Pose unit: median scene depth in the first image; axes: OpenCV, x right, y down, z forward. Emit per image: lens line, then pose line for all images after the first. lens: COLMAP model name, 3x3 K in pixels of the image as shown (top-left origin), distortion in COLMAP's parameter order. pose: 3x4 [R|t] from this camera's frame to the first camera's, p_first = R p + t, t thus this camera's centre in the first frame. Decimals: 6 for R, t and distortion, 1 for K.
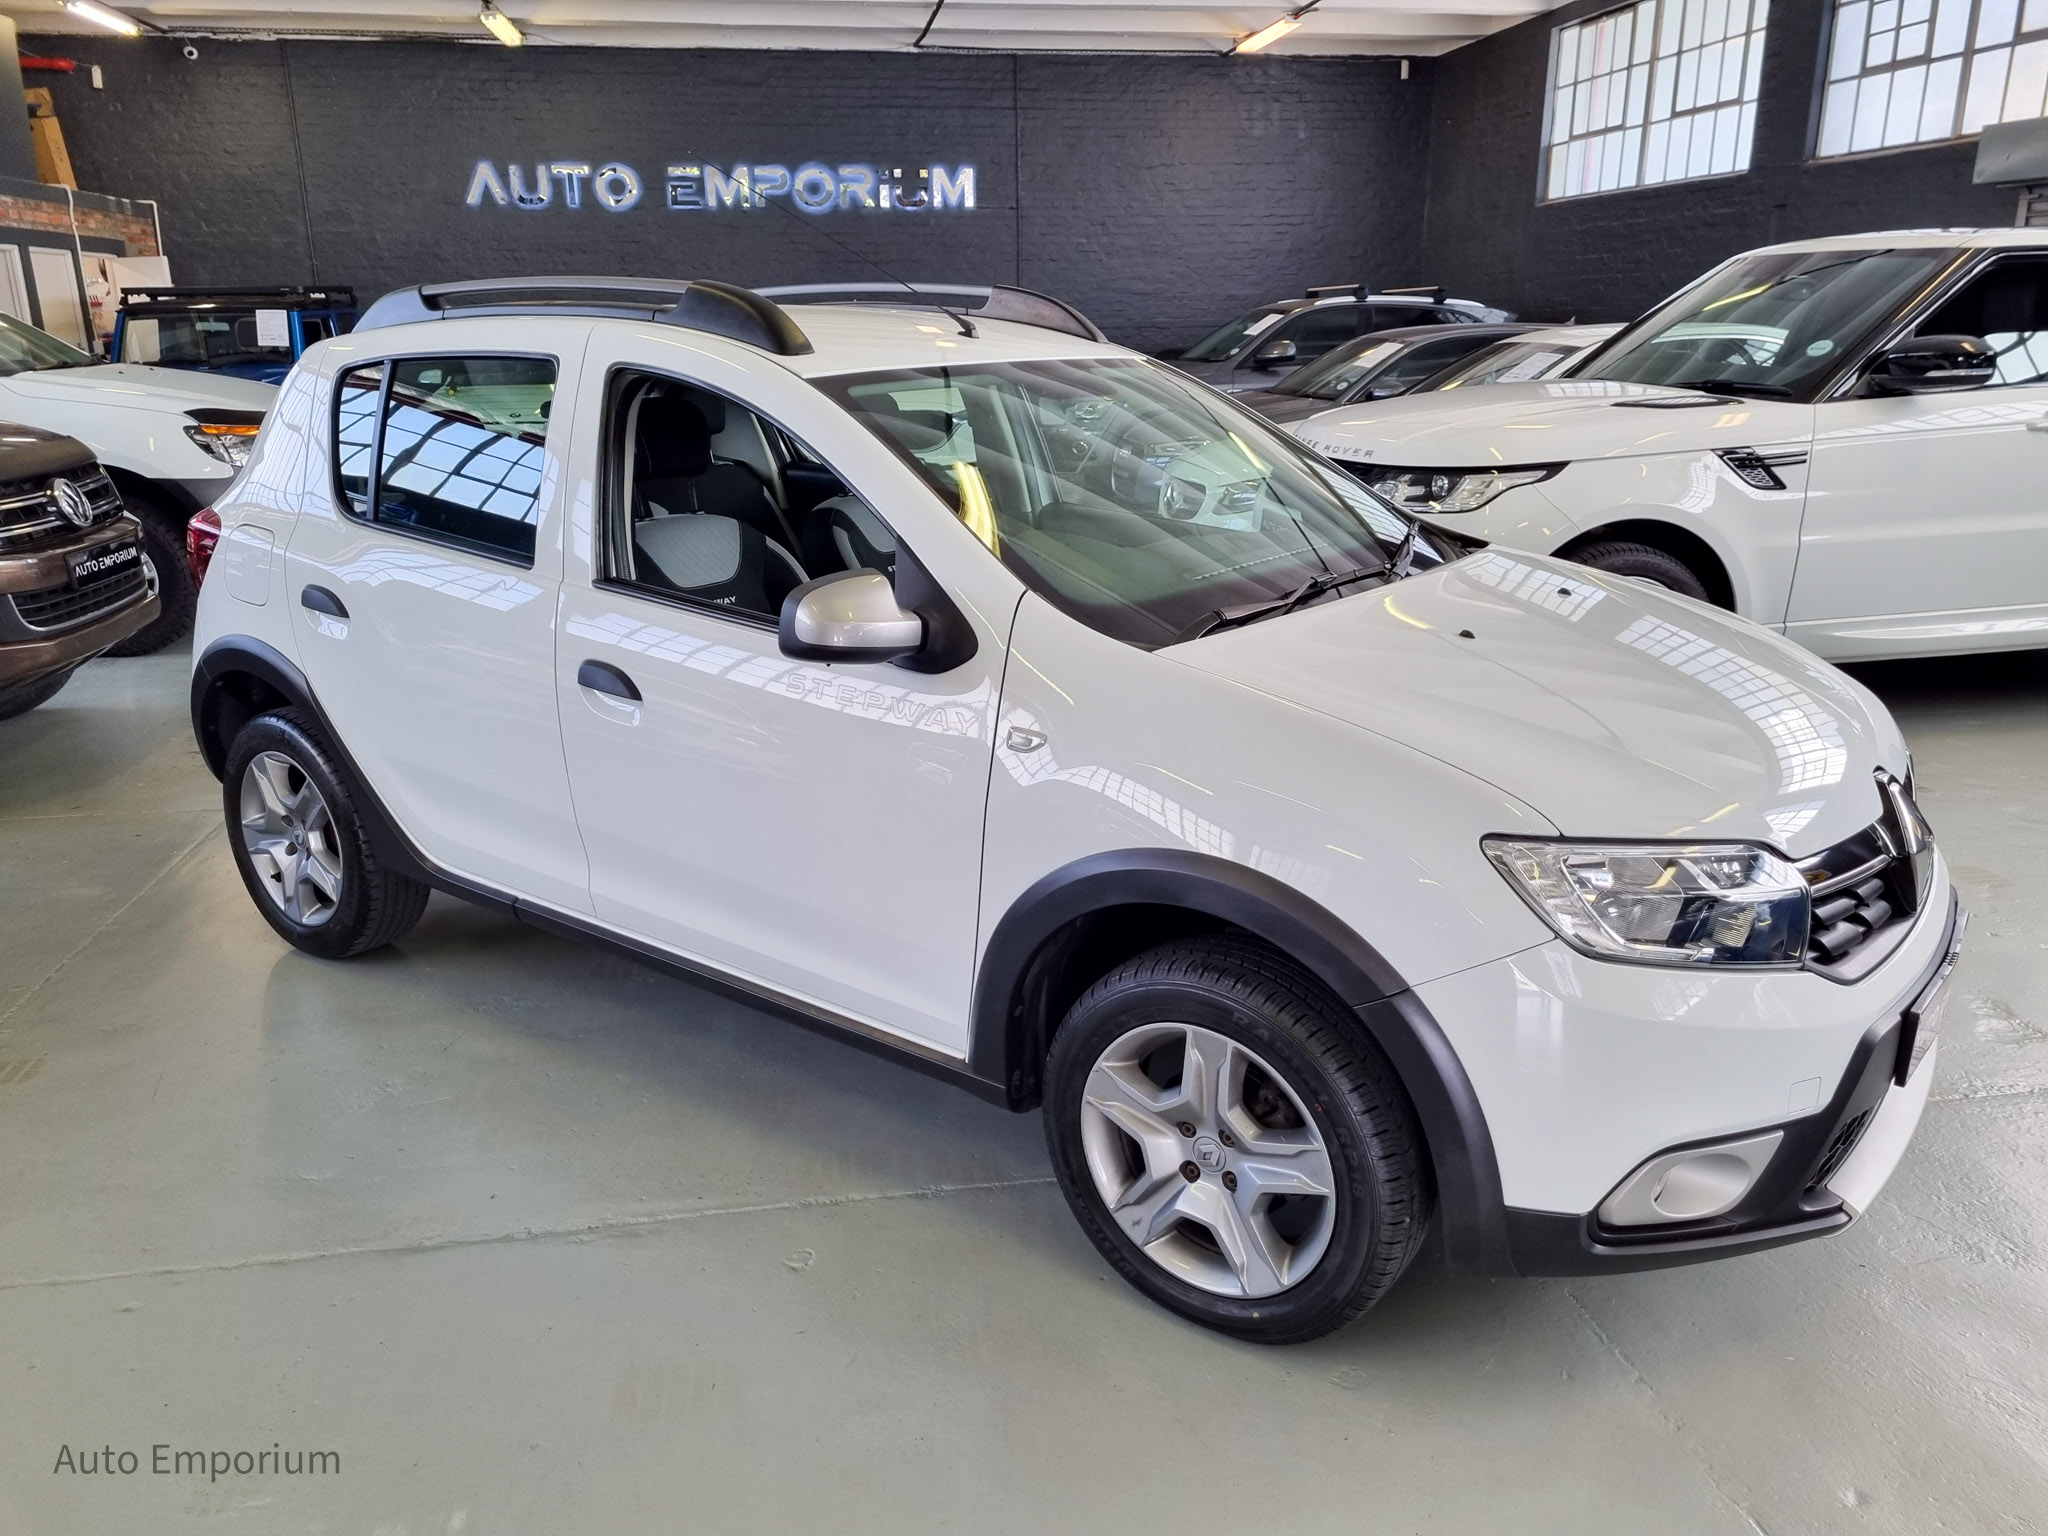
lens RADIAL K [[1543.2, 0, 1024.0], [0, 1543.2, 768.0], [0, 0, 1]] dist [0.065841, -0.057711]
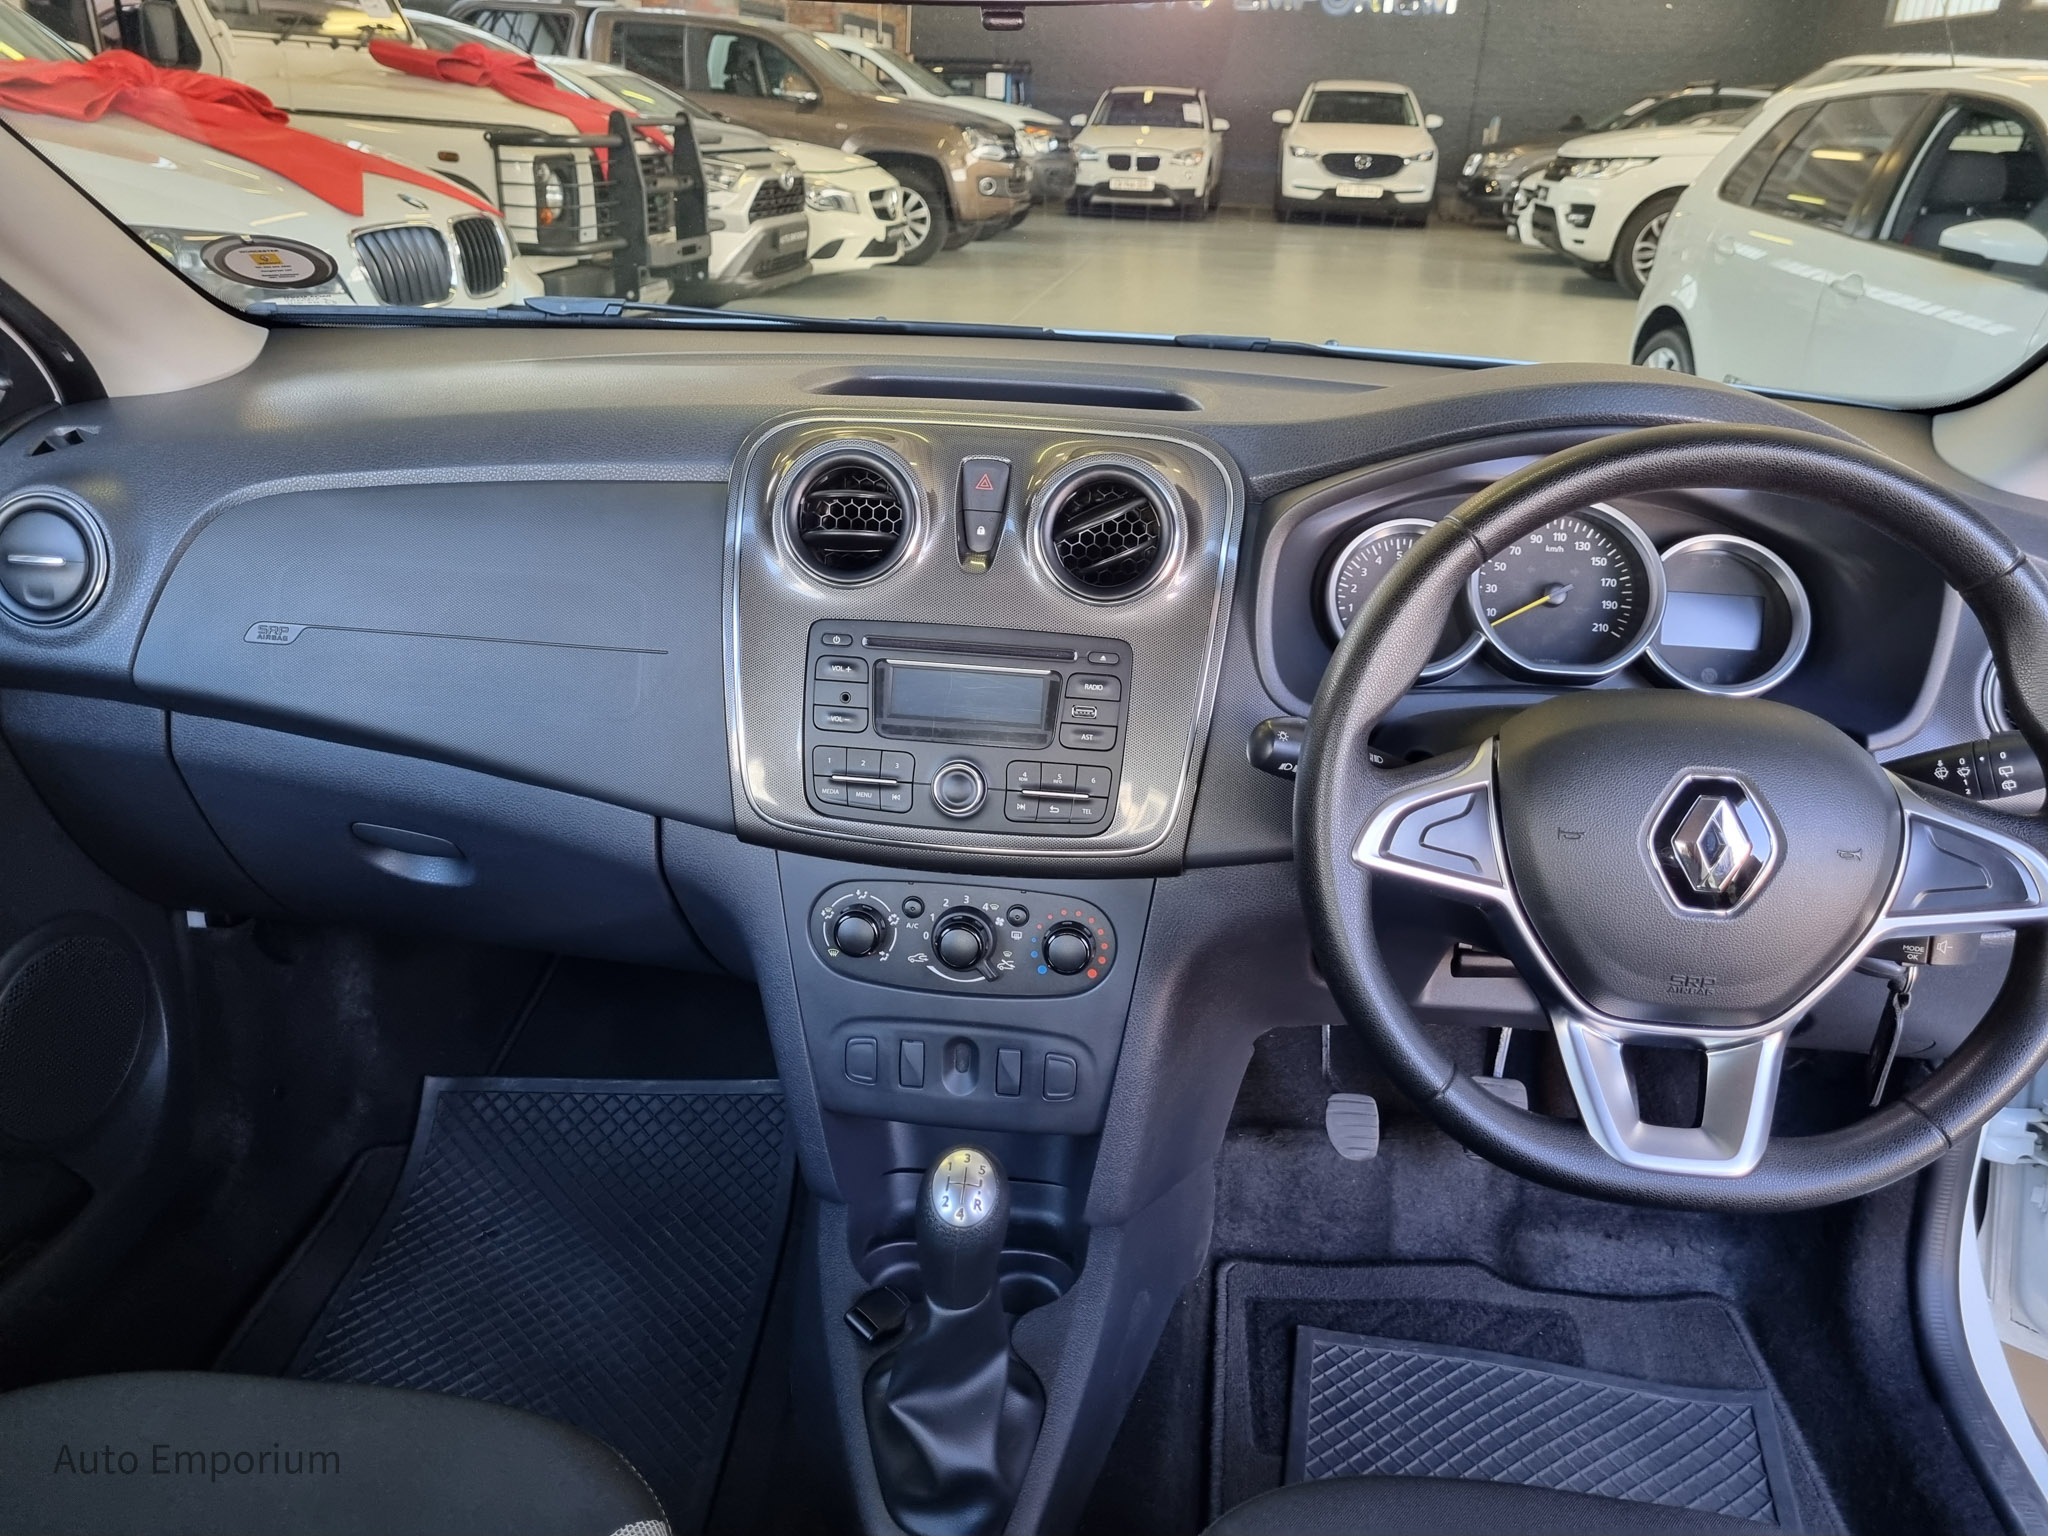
lens RADIAL K [[1548.6, 0, 1025.3], [0, 1548.6, 783.7], [0, 0, 1]] dist [0.071748, -0.077923]
pose [[0.955428, 0.153158, -0.252388, 0.075771], [-0.121432, 0.983114, 0.136901, 0.200829], [0.269094, -0.100151, 0.957893, -0.611380]]
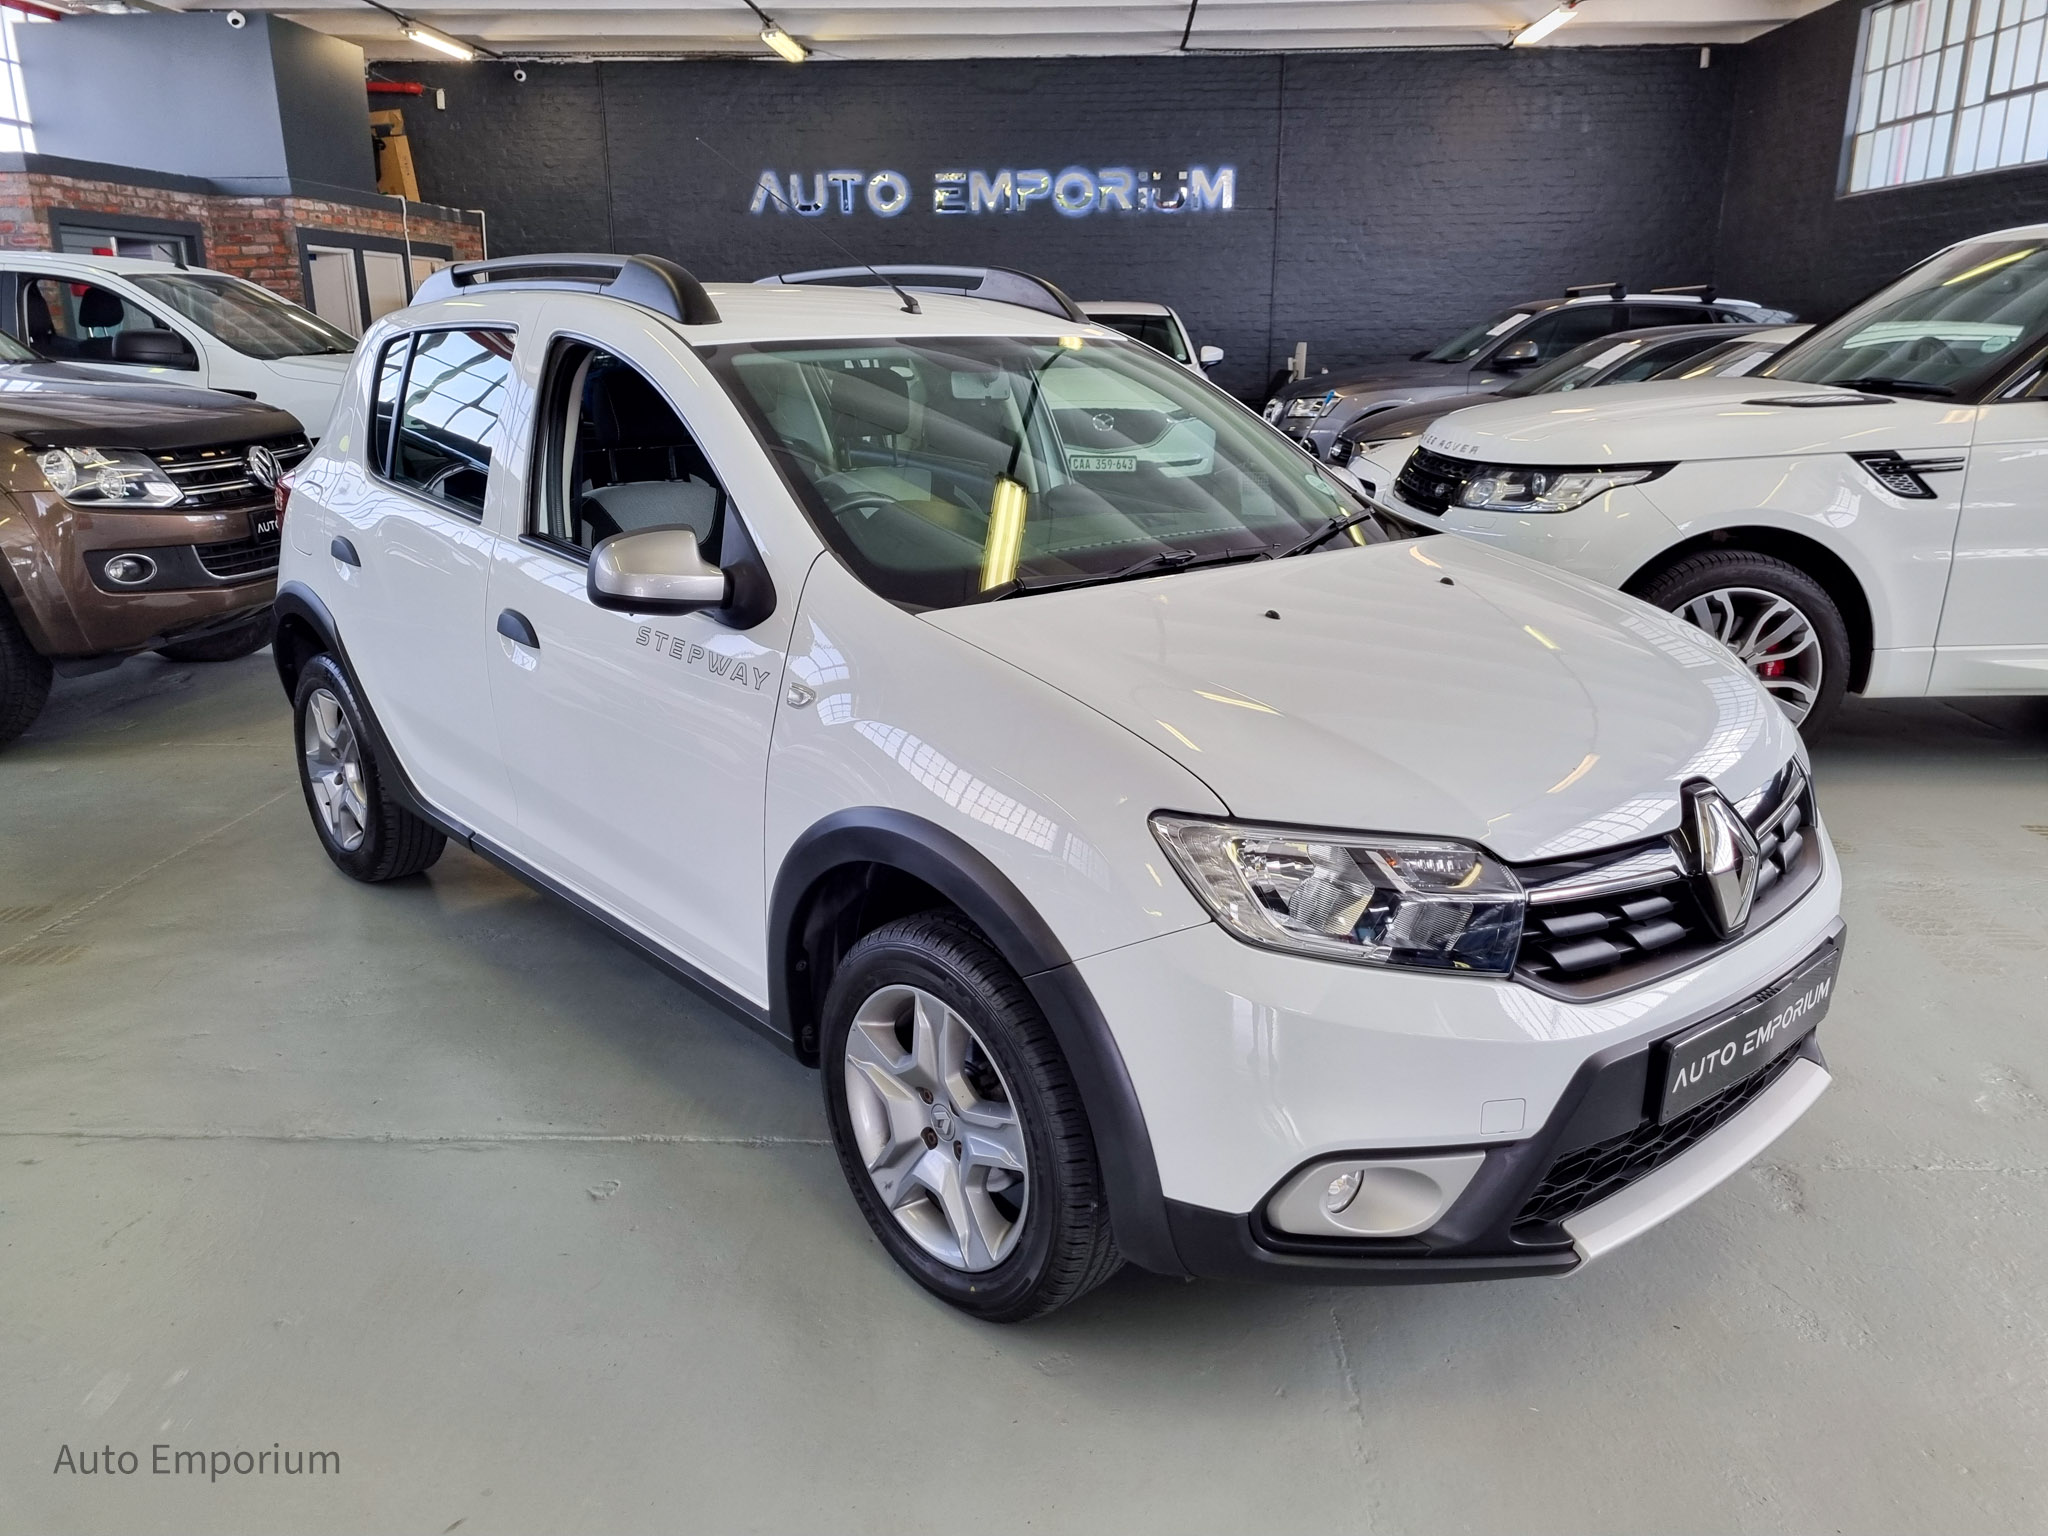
lens RADIAL K [[1542.2, 0, 1021.3], [0, 1542.2, 747.6], [0, 0, 1]] dist [0.068408, -0.063400]
pose [[0.978796, 0.060261, -0.195771, 0.065215], [-0.063409, 0.997939, -0.009842, 0.003101], [0.194774, 0.022047, 0.980600, 0.006111]]
